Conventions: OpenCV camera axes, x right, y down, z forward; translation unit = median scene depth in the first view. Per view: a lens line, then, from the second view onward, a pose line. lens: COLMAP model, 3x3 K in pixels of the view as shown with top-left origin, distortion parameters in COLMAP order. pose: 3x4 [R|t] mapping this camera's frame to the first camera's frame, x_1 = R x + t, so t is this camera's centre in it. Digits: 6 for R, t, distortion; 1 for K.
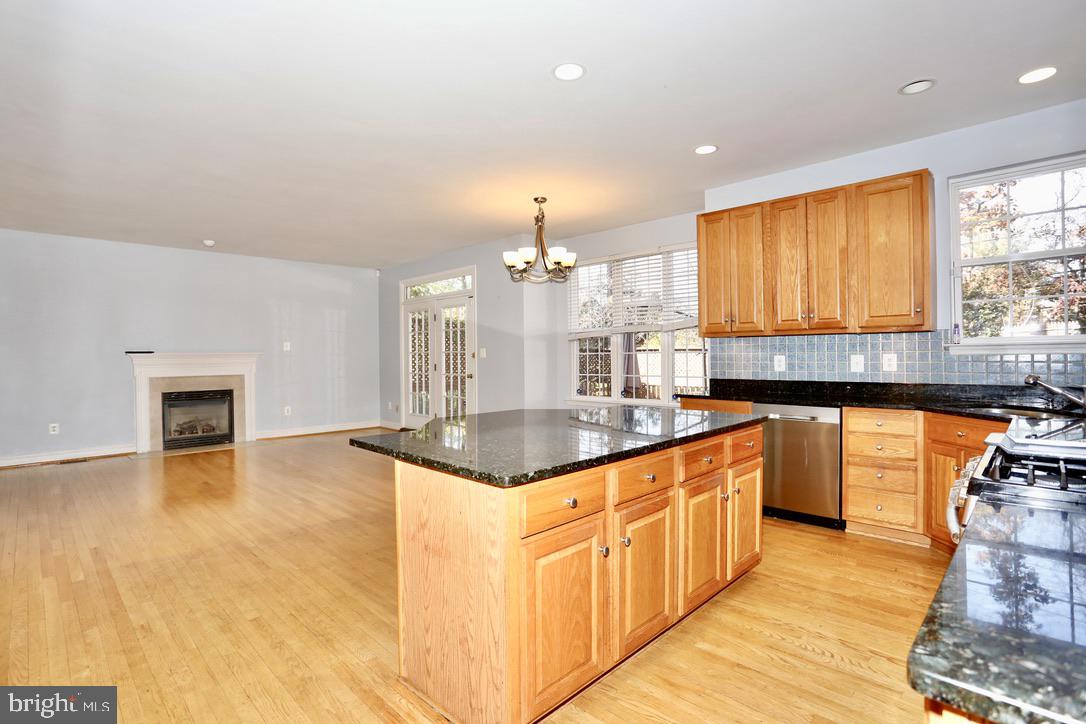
lens RADIAL K [[543.5, 0, 541.4], [0, 543.5, 357.5], [0, 0, 1]] dist [-0.035641, 0.001581]
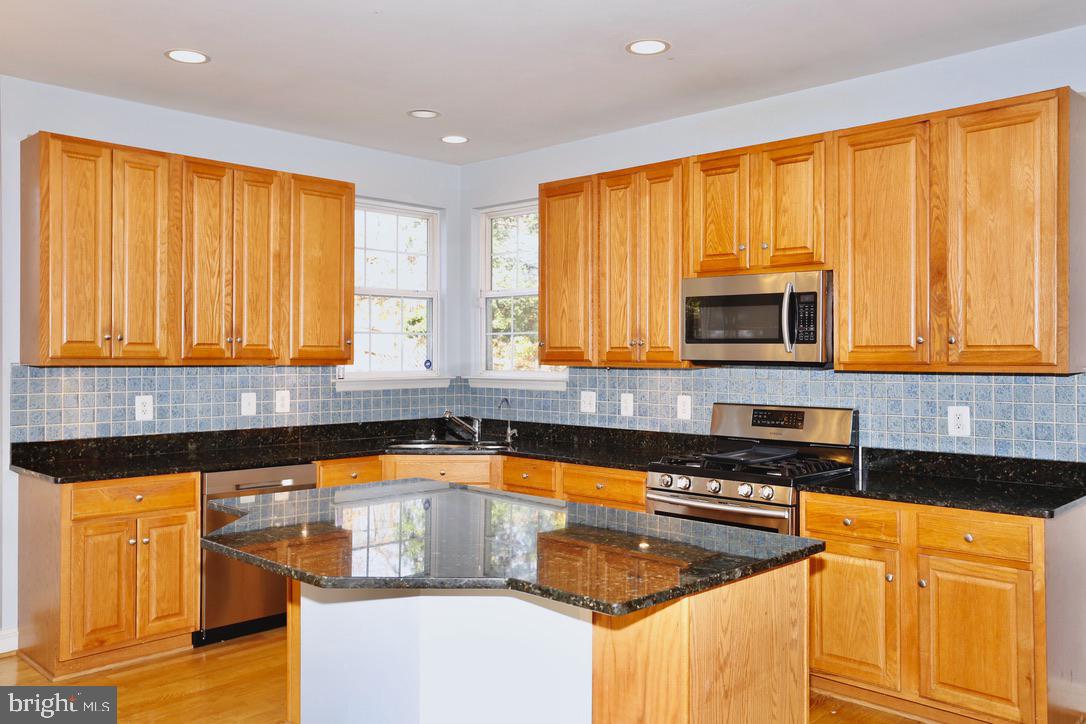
lens RADIAL K [[916.9, 0, 542.5], [0, 916.9, 355.2], [0, 0, 1]] dist [0.000285, 0.001944]
pose [[-0.035339, 0.011092, 0.999314, -0.779849], [-0.001290, 0.999937, -0.011145, -0.048192], [-0.999375, -0.001683, -0.035322, 0.699043]]
